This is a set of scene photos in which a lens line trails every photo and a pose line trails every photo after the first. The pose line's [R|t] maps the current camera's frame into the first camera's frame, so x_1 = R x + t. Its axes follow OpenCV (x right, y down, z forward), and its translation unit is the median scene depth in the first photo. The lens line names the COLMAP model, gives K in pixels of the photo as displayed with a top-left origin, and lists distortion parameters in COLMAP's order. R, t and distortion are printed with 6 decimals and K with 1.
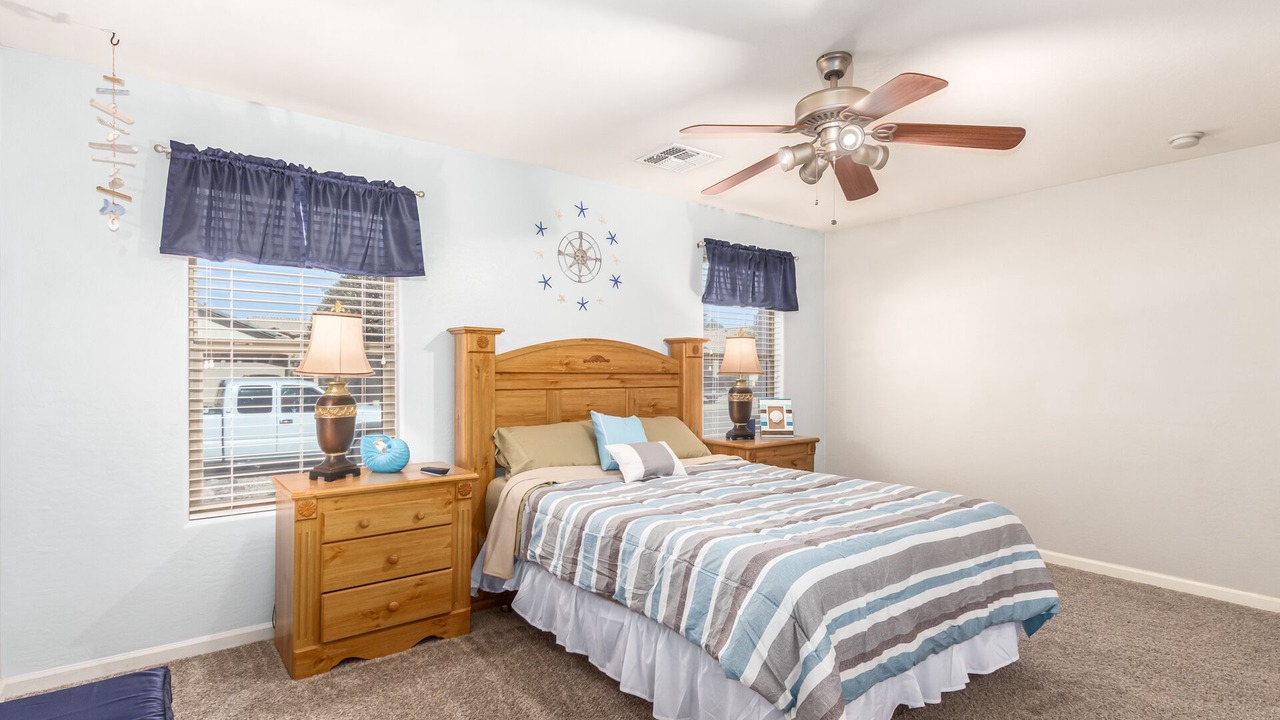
lens RADIAL K [[631.8, 0, 637.3], [0, 631.8, 355.0], [0, 0, 1]] dist [0.024494, -0.005888]
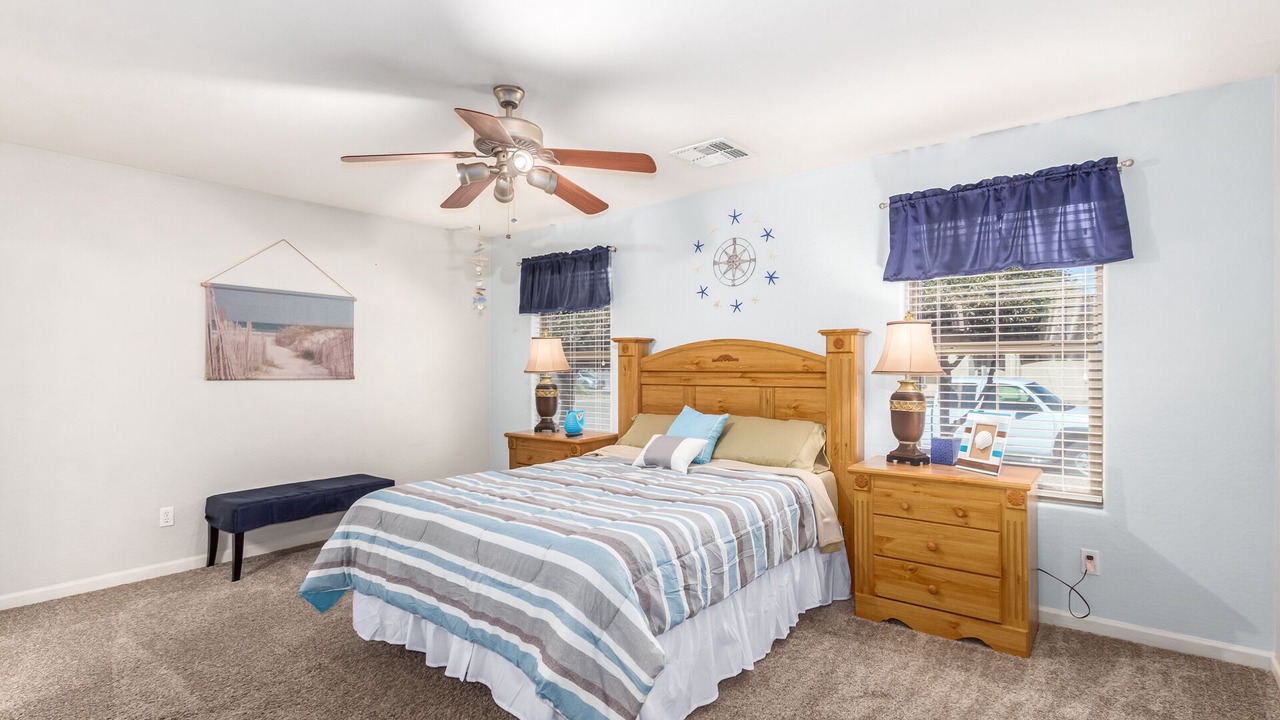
lens RADIAL K [[550.4, 0, 637.3], [0, 550.4, 367.5], [0, 0, 1]] dist [-0.001621, 0.000129]
pose [[0.284752, -0.005350, -0.958586, 0.737843], [0.024804, 0.999691, 0.001789, 0.015674], [0.958280, -0.024286, 0.284797, 0.570712]]
